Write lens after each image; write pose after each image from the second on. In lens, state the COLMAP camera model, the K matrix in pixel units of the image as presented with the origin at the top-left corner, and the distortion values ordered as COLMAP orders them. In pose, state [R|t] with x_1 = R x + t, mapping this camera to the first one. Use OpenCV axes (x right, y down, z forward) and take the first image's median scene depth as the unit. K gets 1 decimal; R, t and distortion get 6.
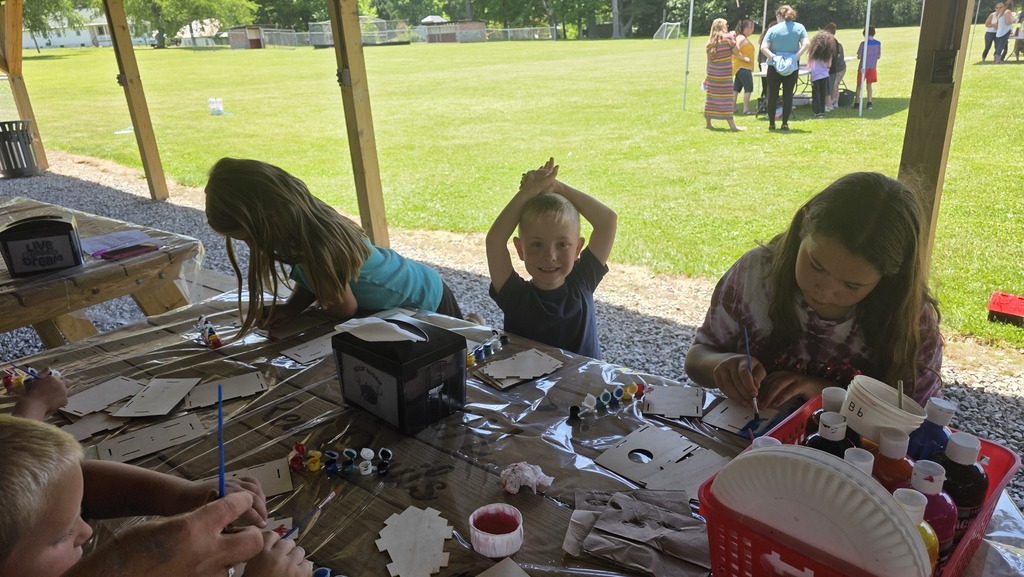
lens RADIAL K [[694.6, 0, 512.0], [0, 694.6, 288.5], [0, 0, 1]] dist [-0.001881, -0.000153]
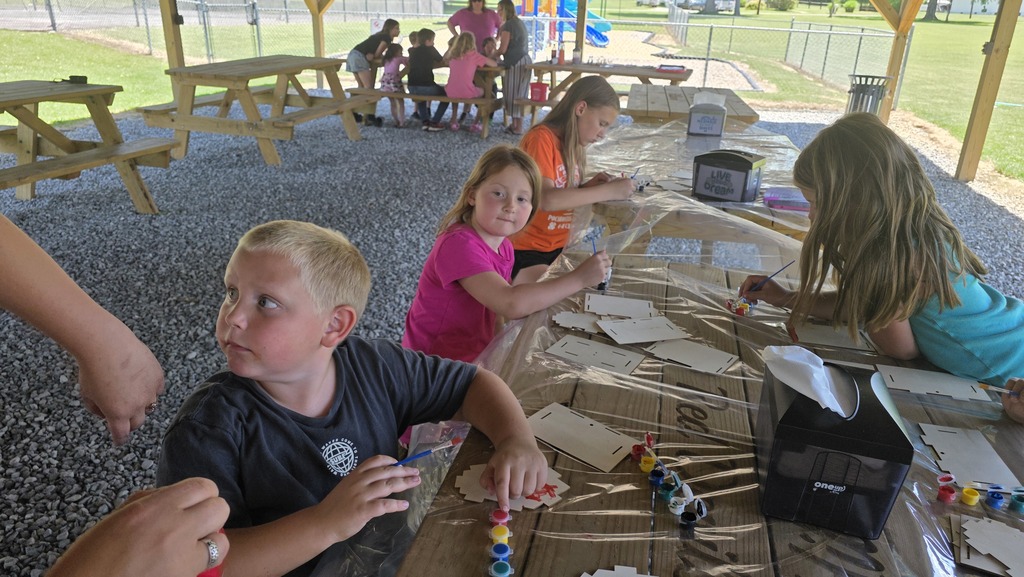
lens RADIAL K [[694.6, 0, 512.0], [0, 694.6, 288.5], [0, 0, 1]] dist [-0.001881, -0.000153]
pose [[0.382280, 0.378242, -0.843087, 0.177177], [-0.343782, 0.905108, 0.250186, -0.060662], [0.857715, 0.194197, 0.476038, 0.235353]]
